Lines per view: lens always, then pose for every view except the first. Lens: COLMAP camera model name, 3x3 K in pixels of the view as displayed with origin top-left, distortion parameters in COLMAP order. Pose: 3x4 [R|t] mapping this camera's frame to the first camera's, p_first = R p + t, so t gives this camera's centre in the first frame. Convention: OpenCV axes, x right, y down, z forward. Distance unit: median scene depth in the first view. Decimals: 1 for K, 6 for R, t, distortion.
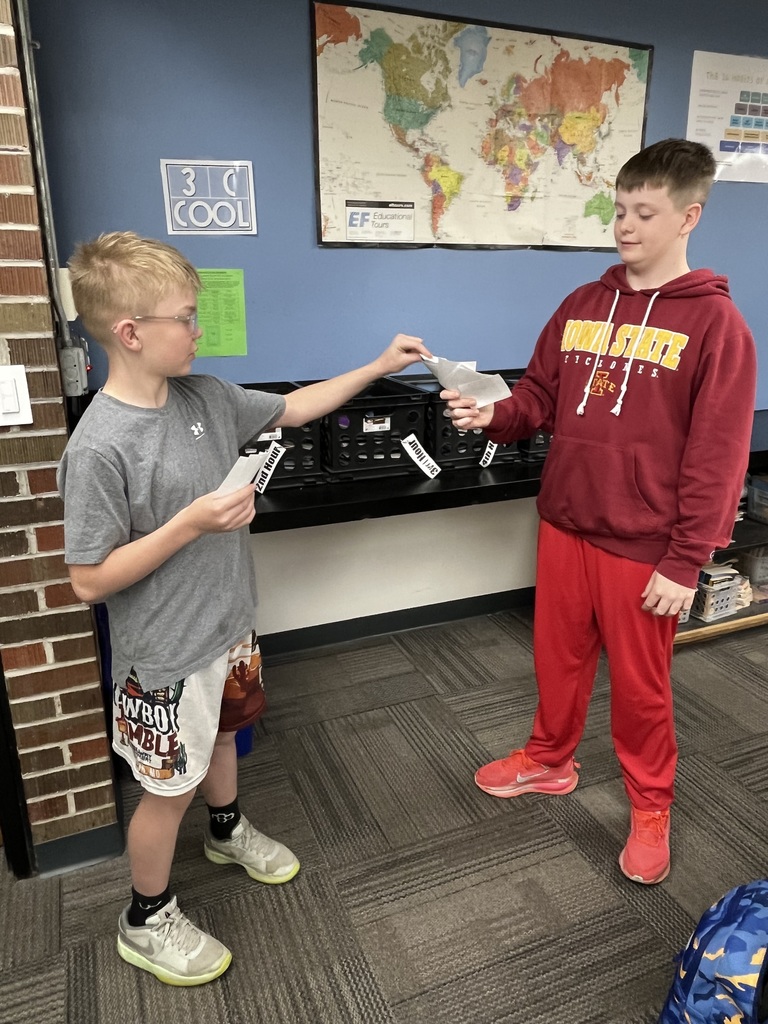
lens RADIAL K [[753.6, 0, 385.0], [0, 753.6, 512.2], [0, 0, 1]] dist [0.007855, 0.001598]
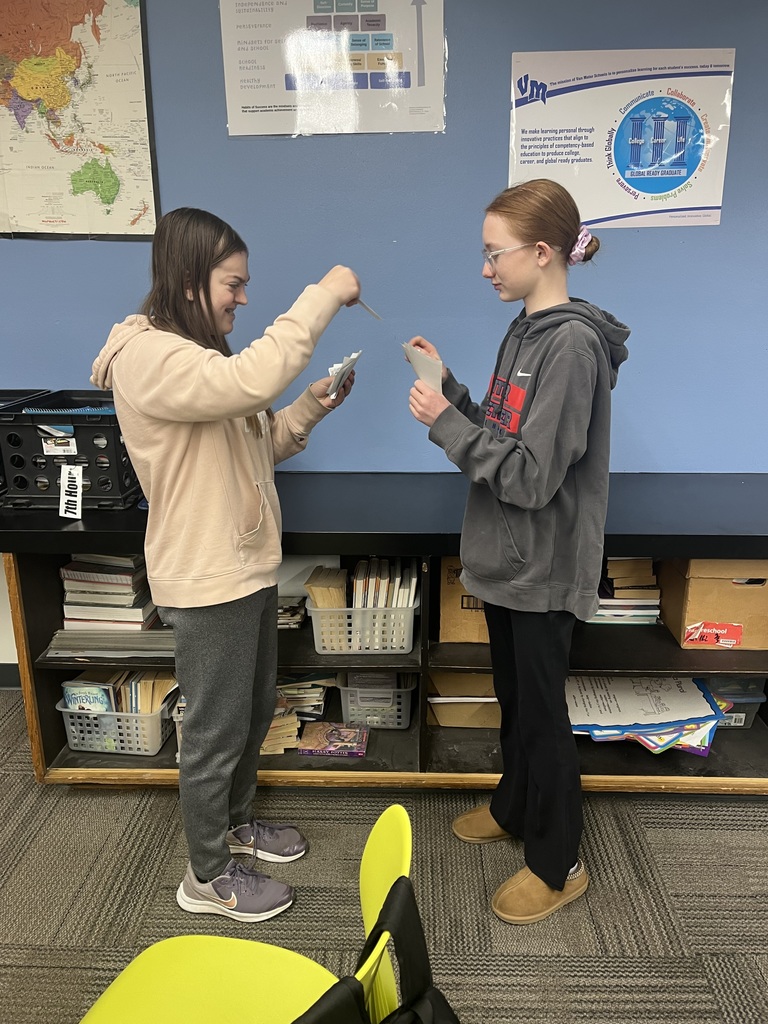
lens RADIAL K [[828.5, 0, 385.1], [0, 828.5, 510.9], [0, 0, 1]] dist [0.001549, -0.013301]
pose [[0.903547, 0.114197, -0.412992, 0.936313], [-0.122715, 0.992424, 0.005940, -0.125624], [0.410542, 0.045313, 0.910715, 0.404343]]
